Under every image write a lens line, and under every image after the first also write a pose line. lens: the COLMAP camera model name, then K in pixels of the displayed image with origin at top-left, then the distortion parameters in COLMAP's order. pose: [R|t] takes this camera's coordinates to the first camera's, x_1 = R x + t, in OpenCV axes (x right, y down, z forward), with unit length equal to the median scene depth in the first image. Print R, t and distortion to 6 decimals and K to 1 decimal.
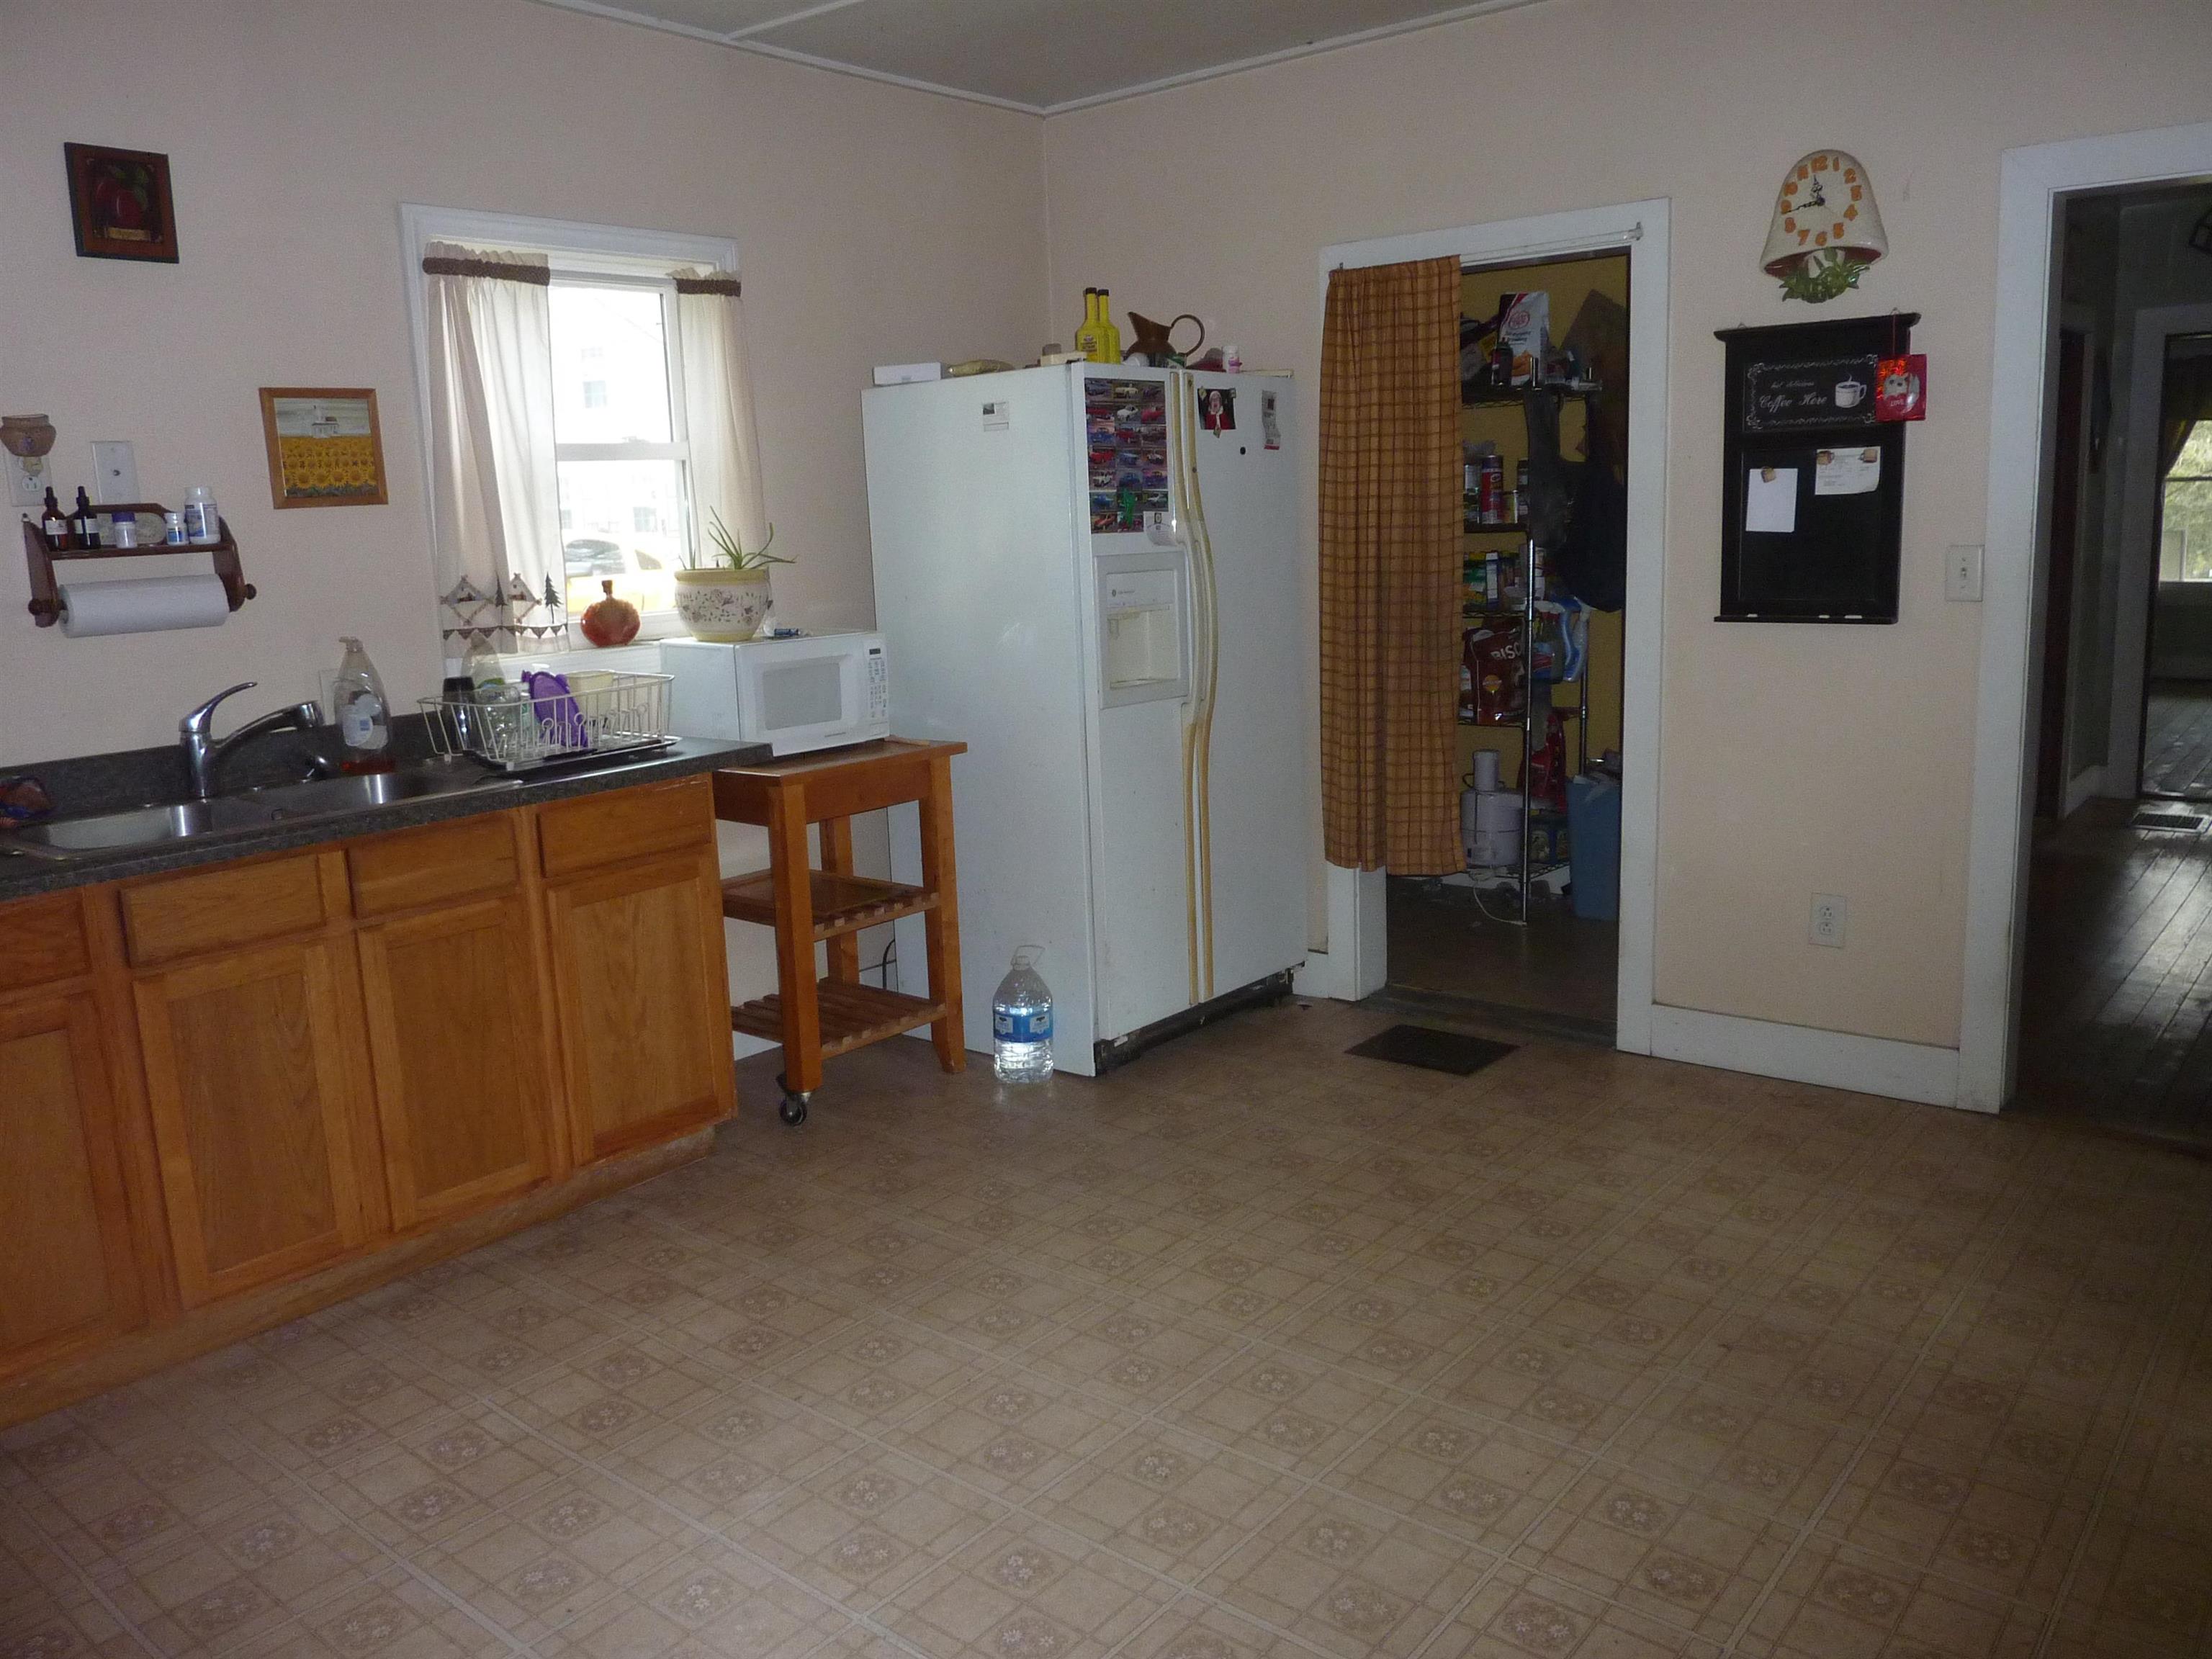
lens RADIAL K [[1700.0, 0, 1109.7], [0, 1700.0, 775.0], [0, 0, 1]] dist [-0.007499, -0.008846]
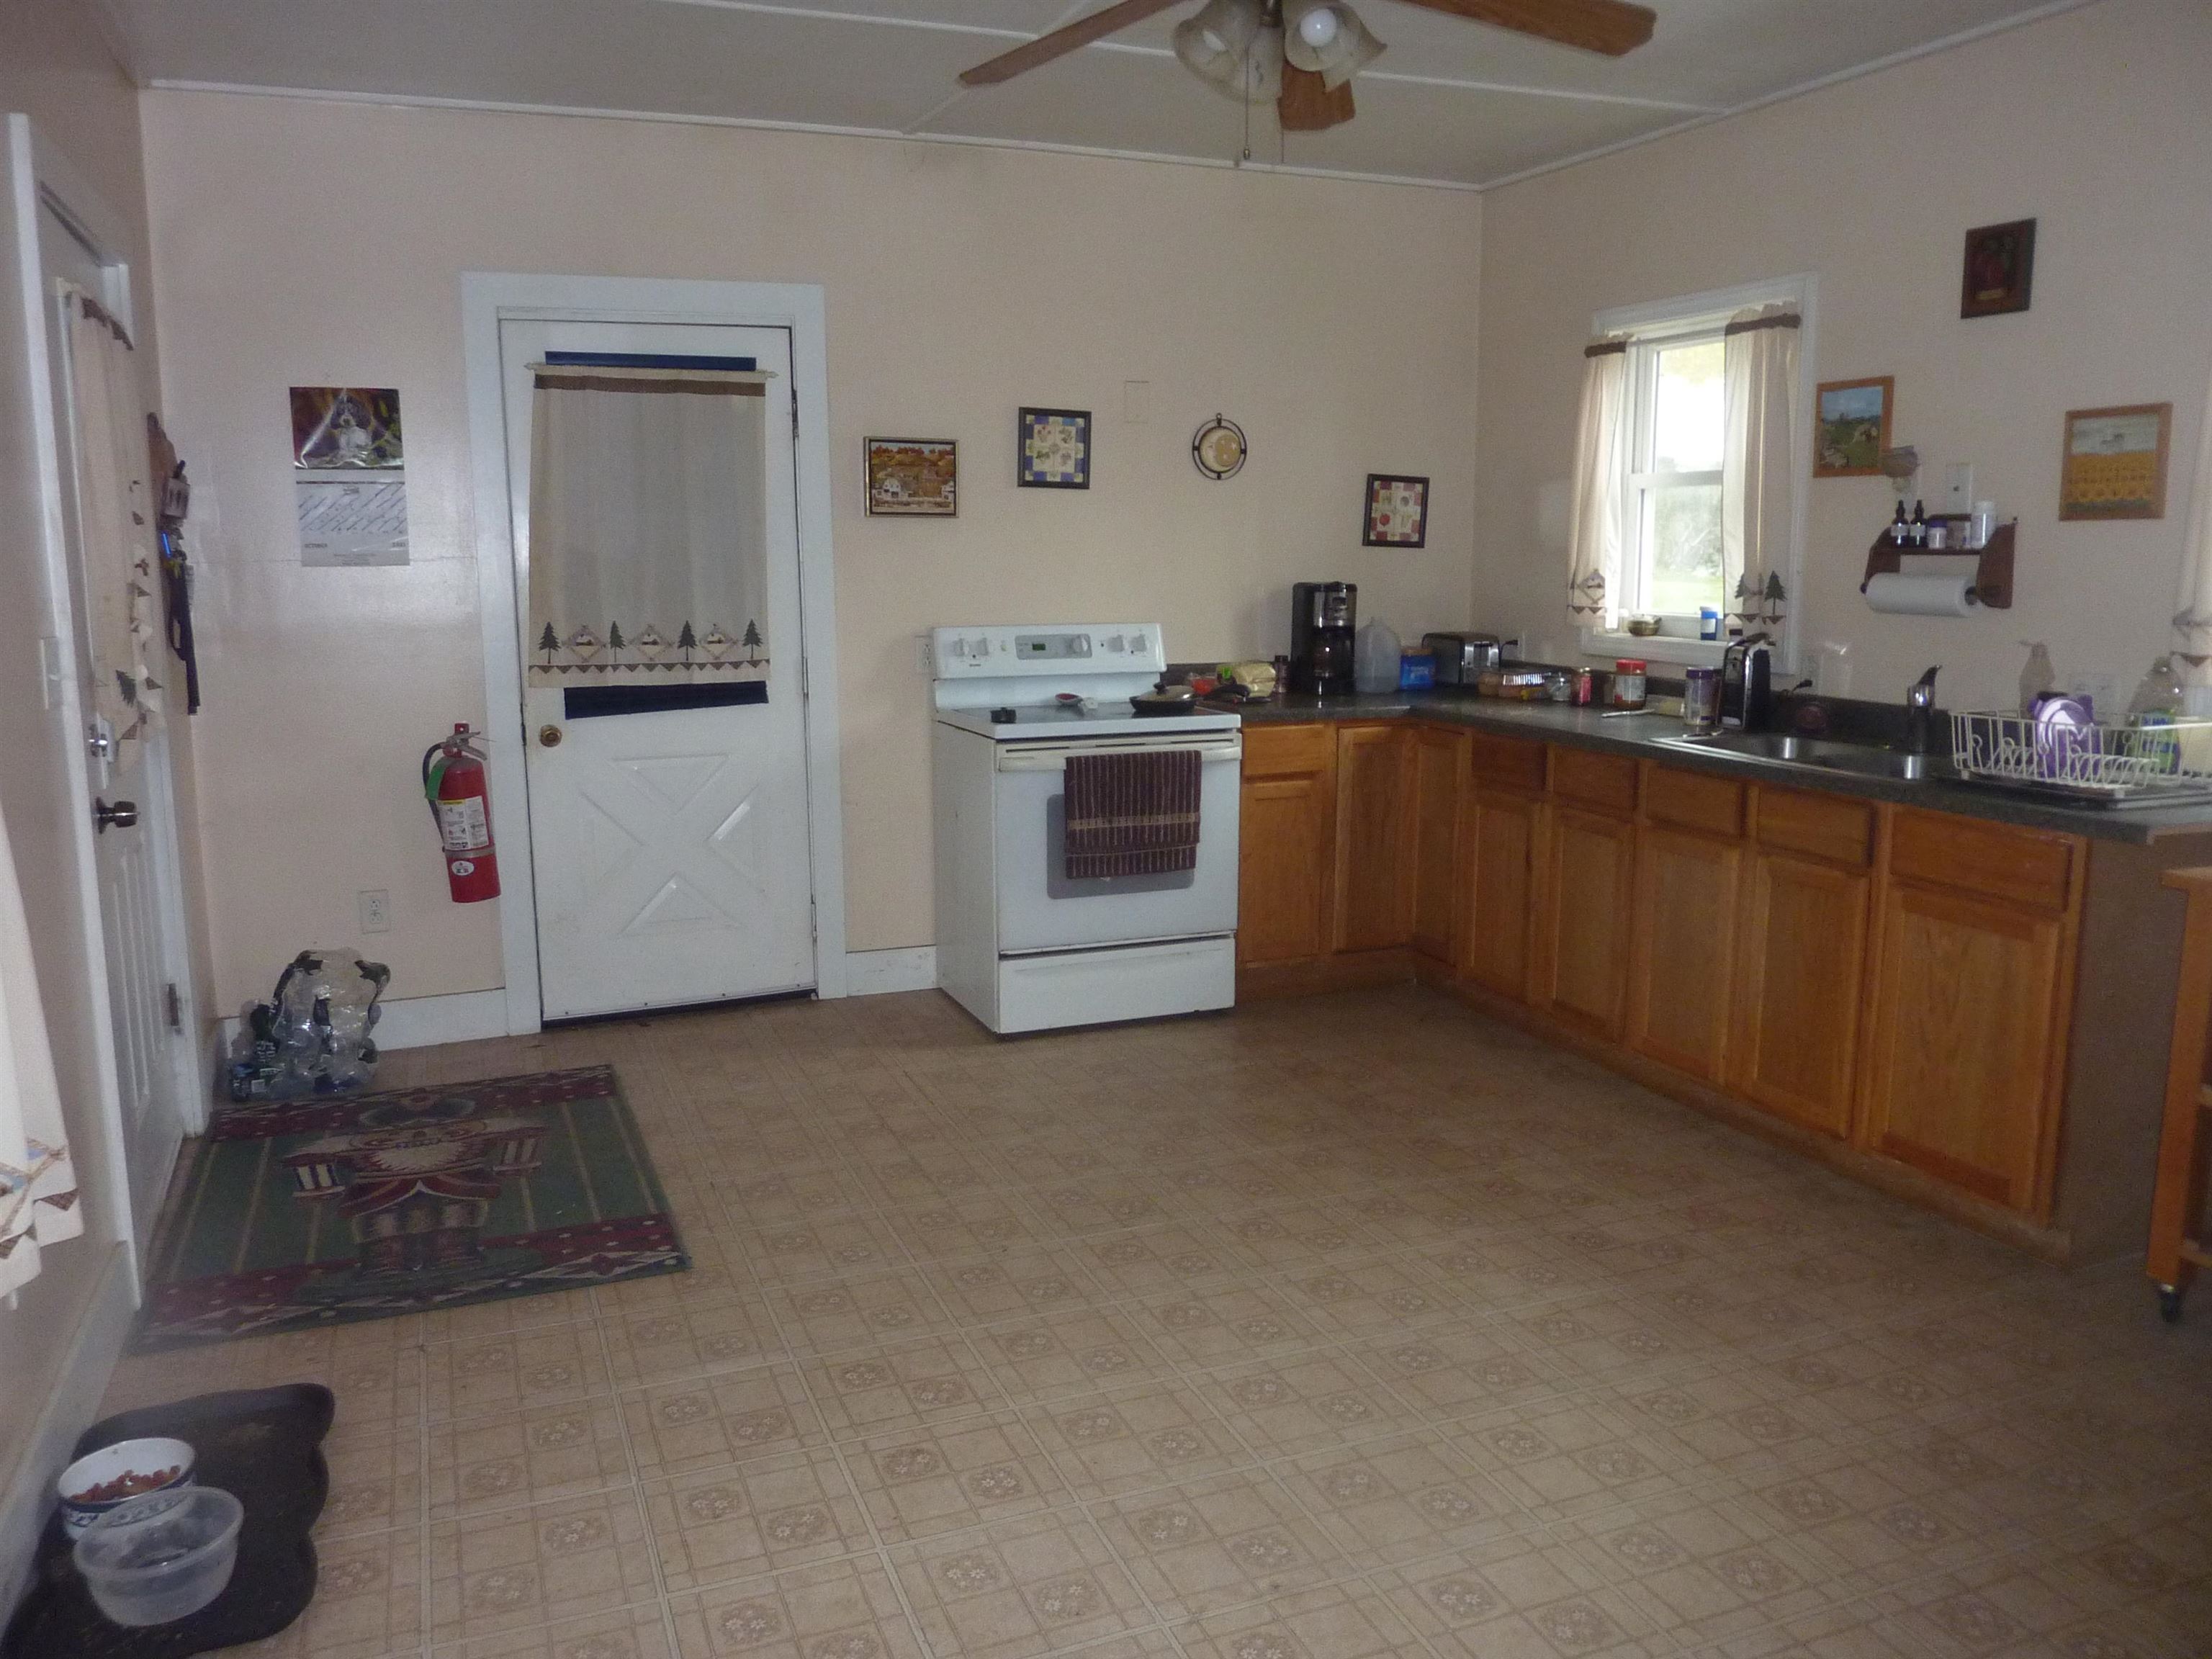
lens RADIAL K [[1695.9, 0, 1106.0], [0, 1695.9, 829.5], [0, 0, 1]] dist [-0.000180, -0.093847]
pose [[-0.486741, 0.182131, -0.854349, 0.814806], [-0.120759, 0.954604, 0.272302, -0.196341], [0.865159, 0.235711, -0.442651, 1.042892]]
